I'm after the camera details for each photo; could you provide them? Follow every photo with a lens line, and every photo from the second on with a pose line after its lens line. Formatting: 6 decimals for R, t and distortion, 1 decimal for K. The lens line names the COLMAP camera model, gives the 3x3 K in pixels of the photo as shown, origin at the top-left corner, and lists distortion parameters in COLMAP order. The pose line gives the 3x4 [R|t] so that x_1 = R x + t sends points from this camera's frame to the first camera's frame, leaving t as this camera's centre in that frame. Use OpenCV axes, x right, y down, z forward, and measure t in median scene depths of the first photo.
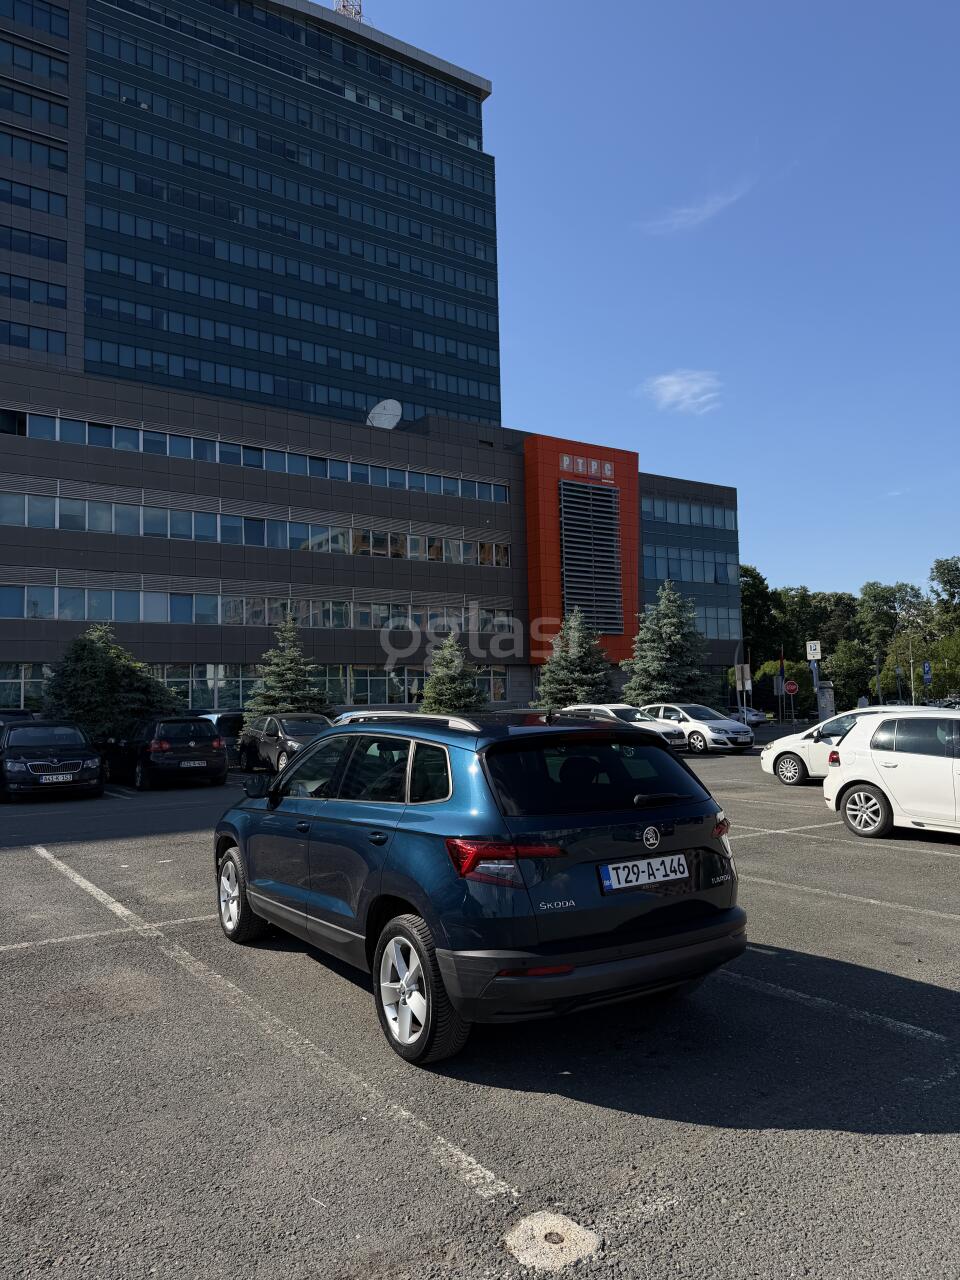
lens RADIAL K [[901.0, 0, 476.5], [0, 901.0, 641.7], [0, 0, 1]] dist [0.036847, -0.046022]
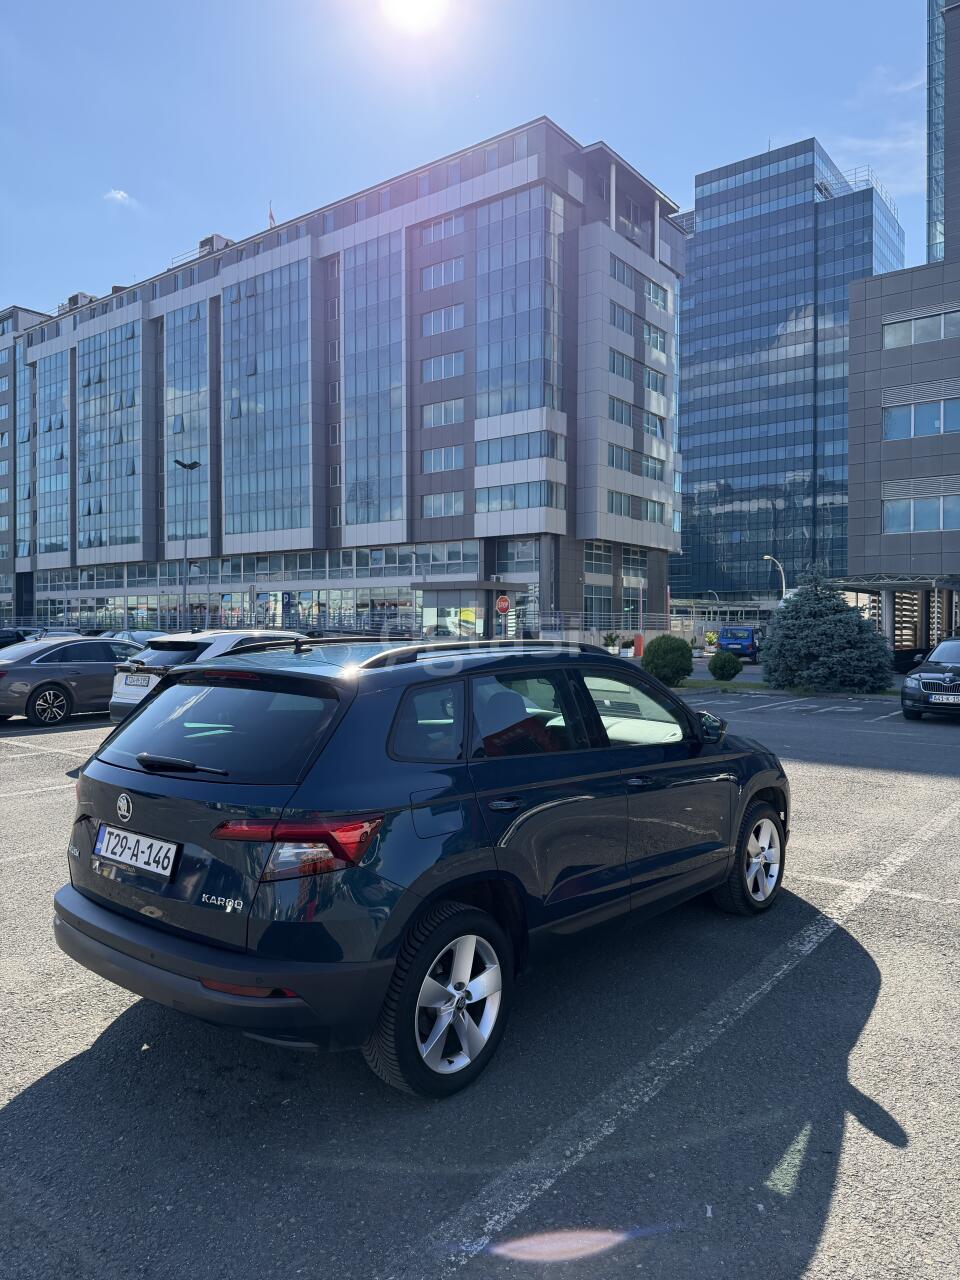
lens RADIAL K [[903.4, 0, 480.0], [0, 903.4, 640.0], [0, 0, 1]] dist [0.025603, -0.031931]
pose [[0.302497, 0.034340, -0.952531, 0.066487], [0.058501, 0.996798, 0.054515, 0.003140], [0.951353, -0.072215, 0.299520, 0.069280]]
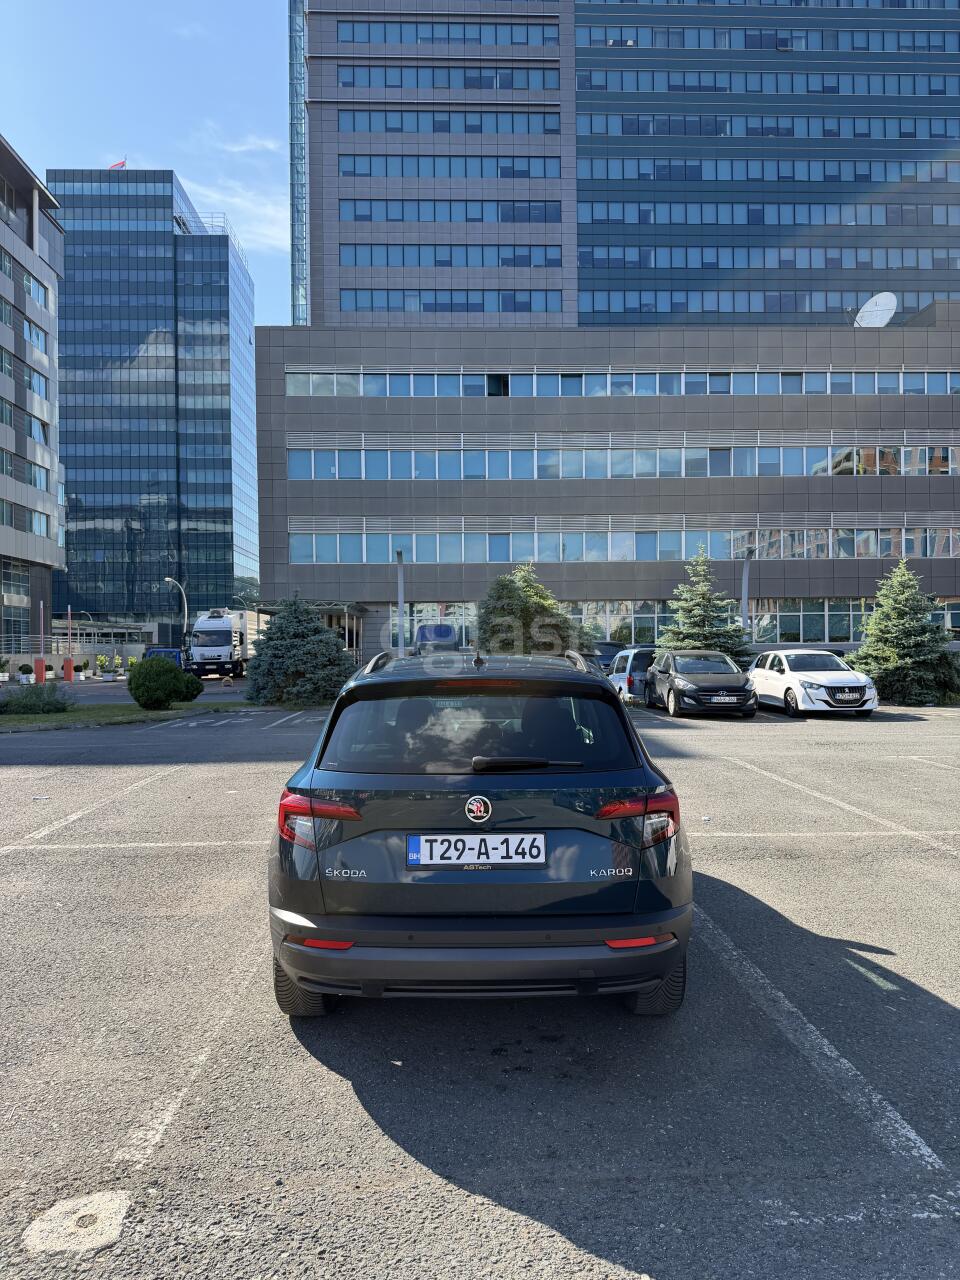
lens RADIAL K [[906.7, 0, 478.2], [0, 906.7, 646.5], [0, 0, 1]] dist [0.018317, -0.031767]
pose [[0.844684, 0.013081, -0.535106, 0.040422], [0.027431, 0.997330, 0.067680, 0.001246], [0.534562, -0.071847, 0.842070, 0.021615]]
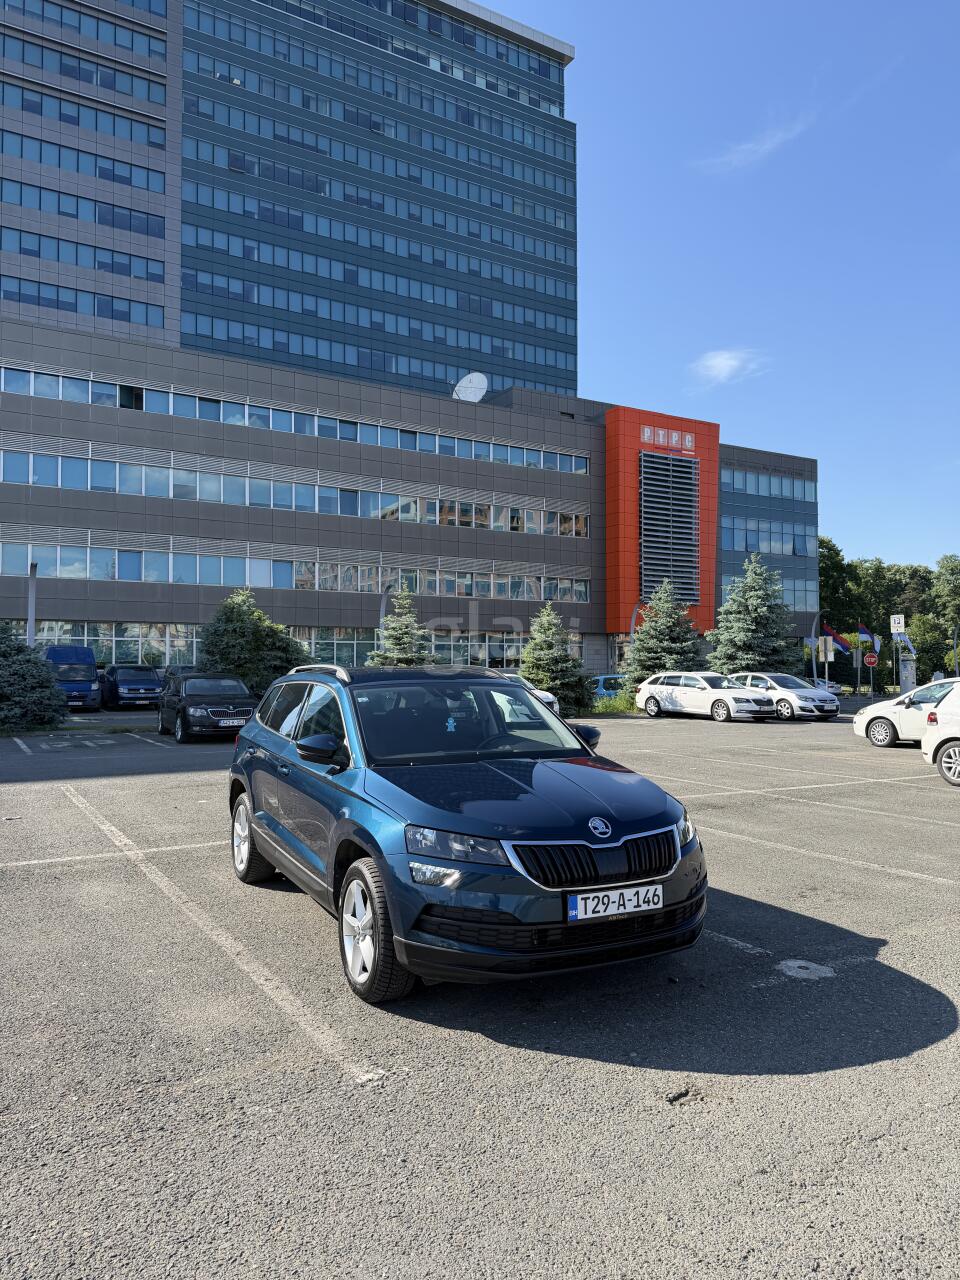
lens RADIAL K [[903.4, 0, 480.0], [0, 903.4, 640.0], [0, 0, 1]] dist [0.025603, -0.031931]
pose [[0.997836, 0.018336, -0.063148, -0.017473], [-0.016161, 0.999264, 0.034777, -0.000250], [0.063739, -0.033681, 0.997398, -0.029765]]
